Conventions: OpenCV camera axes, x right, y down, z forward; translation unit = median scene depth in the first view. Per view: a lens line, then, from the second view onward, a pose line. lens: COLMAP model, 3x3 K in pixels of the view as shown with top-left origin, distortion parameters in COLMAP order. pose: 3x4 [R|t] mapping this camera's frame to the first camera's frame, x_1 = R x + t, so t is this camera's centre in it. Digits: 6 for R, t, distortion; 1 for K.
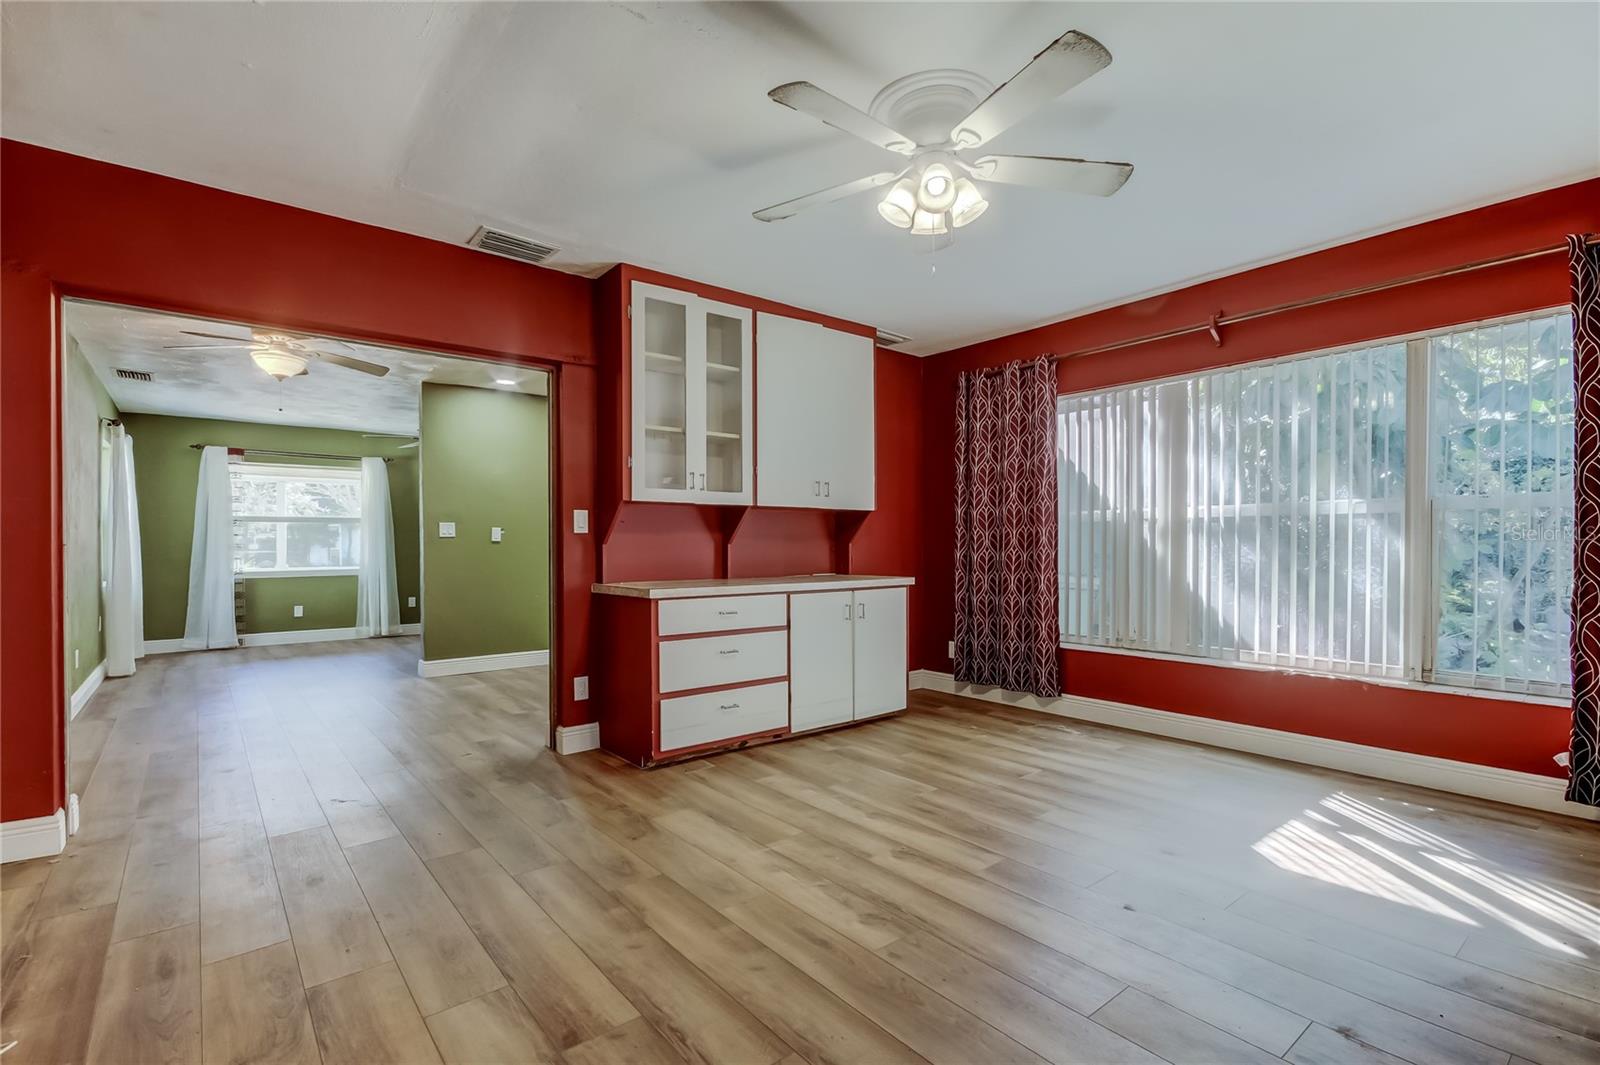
lens RADIAL K [[735.3, 0, 812.0], [0, 735.3, 545.1], [0, 0, 1]] dist [0.016807, -0.002889]
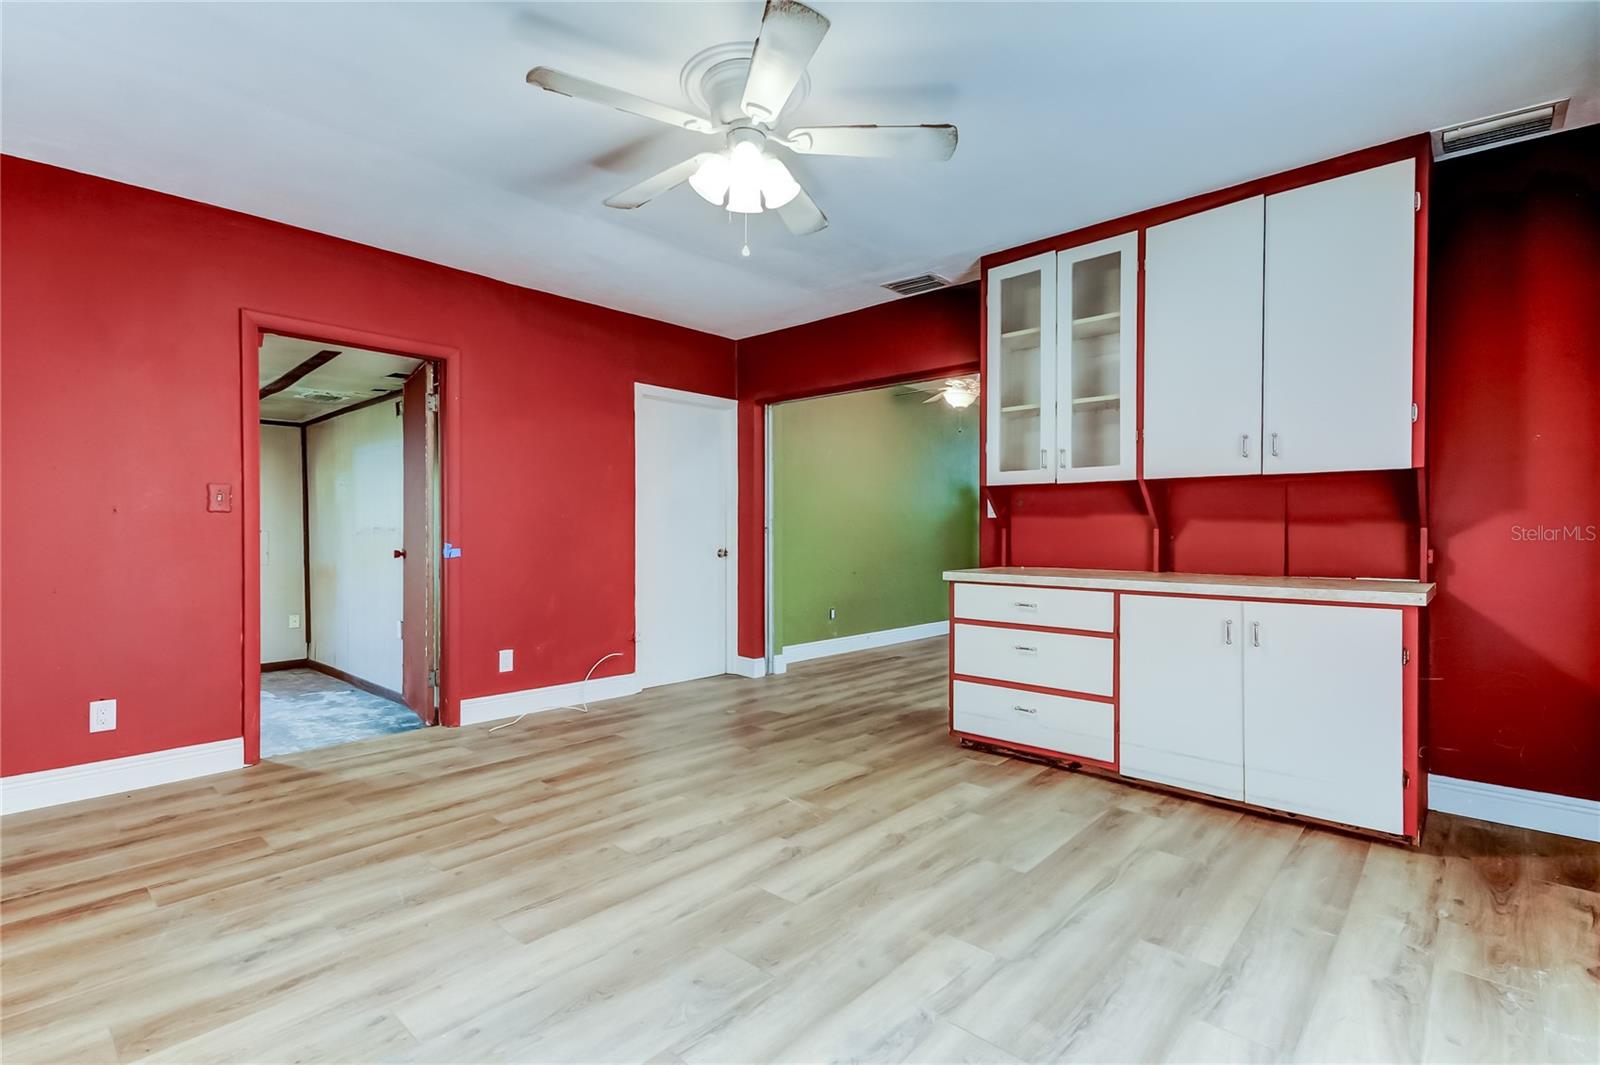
lens RADIAL K [[735.3, 0, 792.7], [0, 735.3, 528.7], [0, 0, 1]] dist [0.016807, -0.002889]
pose [[0.140419, 0.002219, -0.990090, 0.710742], [-0.002207, 0.999996, 0.001928, -0.001628], [0.990090, 0.001914, 0.140423, 0.572313]]
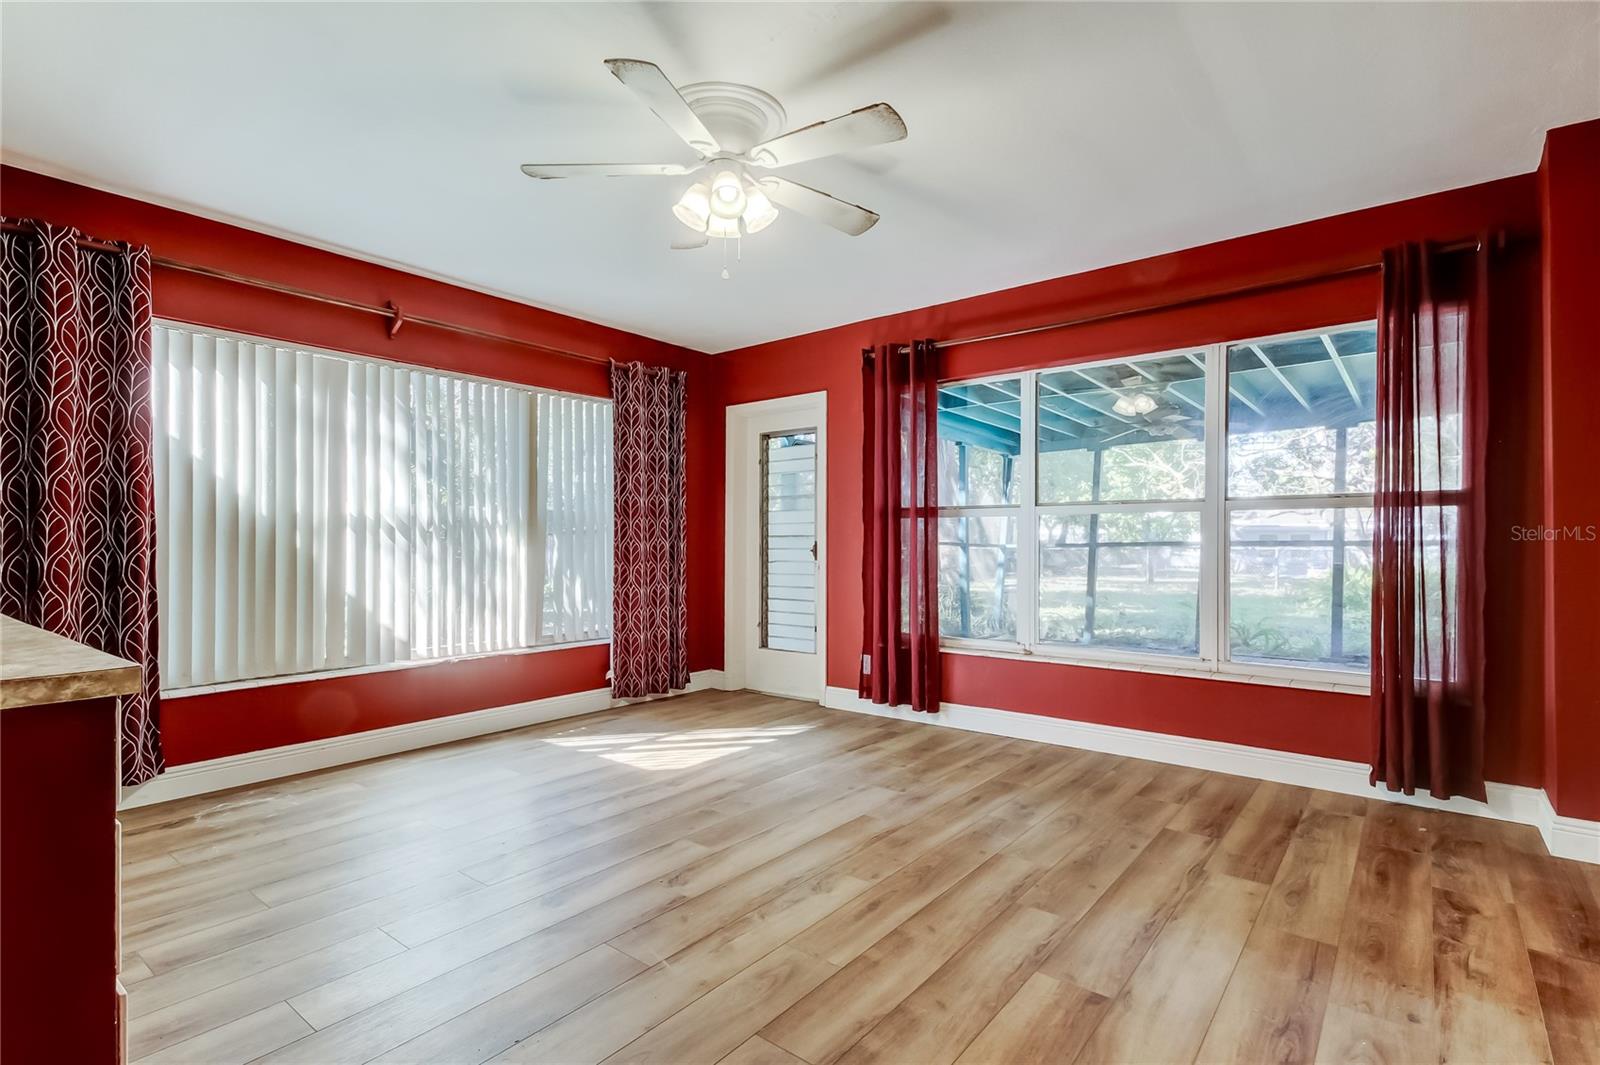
lens RADIAL K [[786.6, 0, 802.0], [0, 786.6, 543.7], [0, 0, 1]] dist [0.023278, 0.000632]
pose [[-0.214630, 0.004095, 0.976687, -0.574940], [0.000757, 0.999992, -0.004026, 0.003407], [-0.976695, -0.000125, -0.214632, 0.700968]]
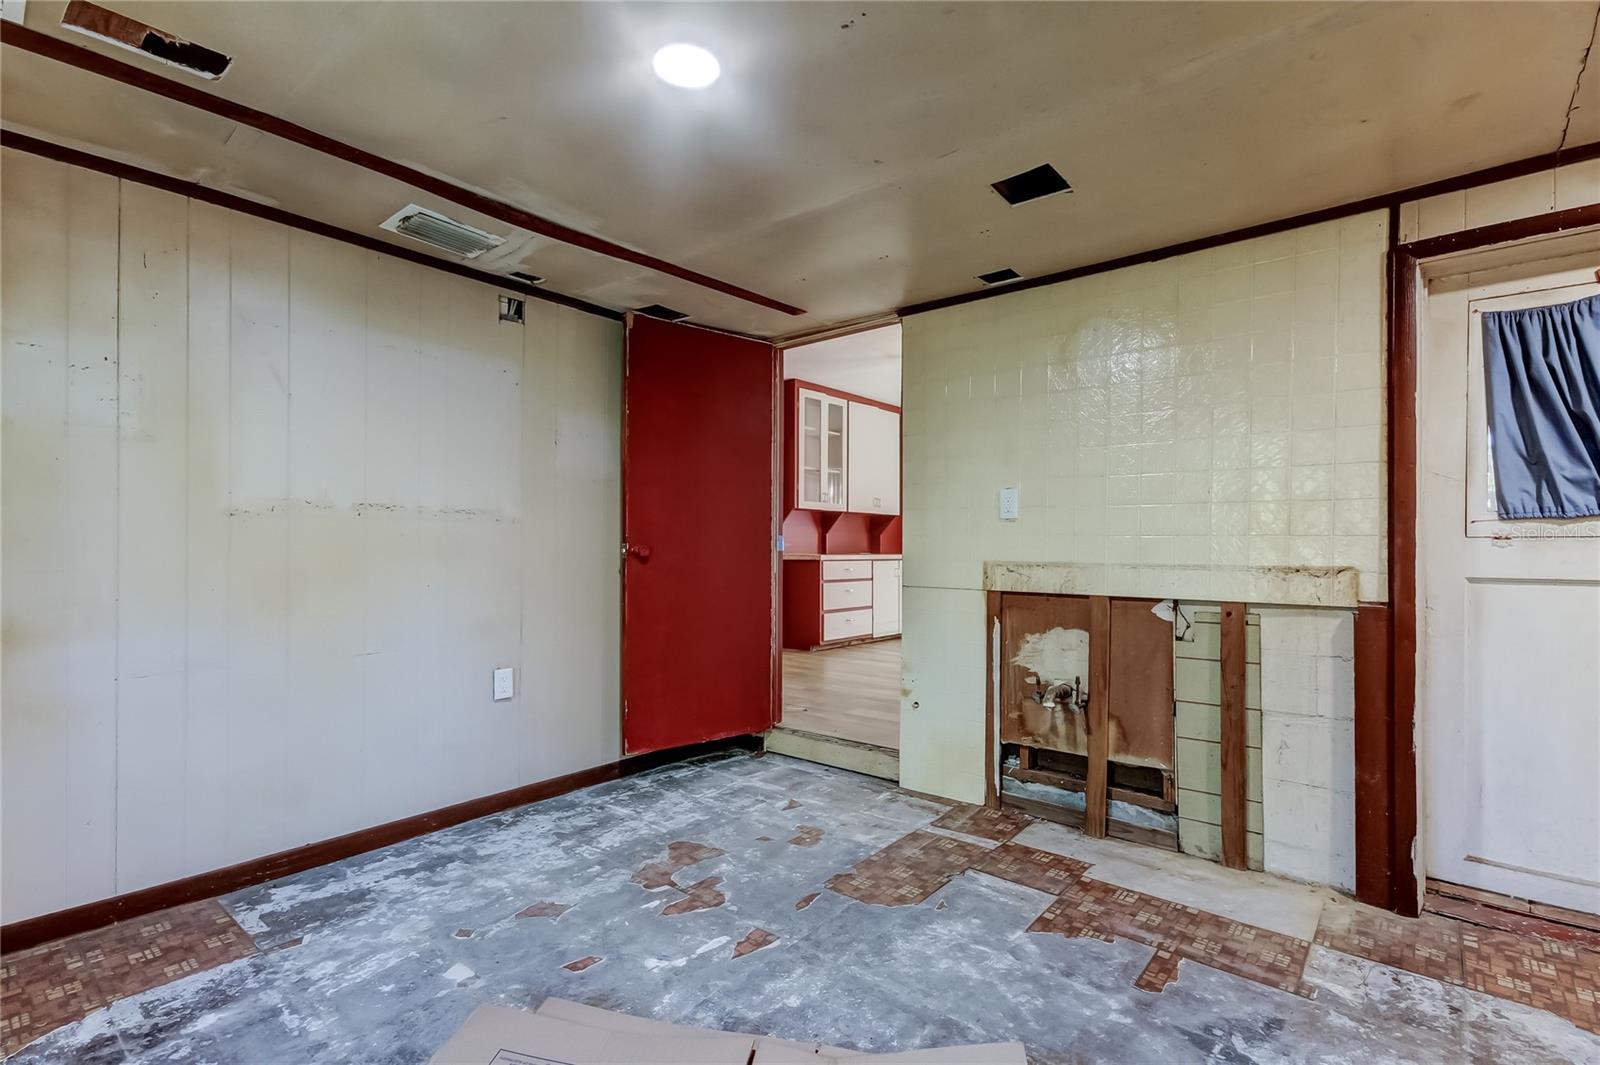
lens RADIAL K [[735.3, 0, 796.1], [0, 735.3, 544.9], [0, 0, 1]] dist [0.016807, -0.002889]
pose [[0.978522, -0.000811, 0.206143, -0.615235], [0.002776, 0.999953, -0.009243, 0.046530], [-0.206126, 0.009617, 0.978478, -0.760609]]
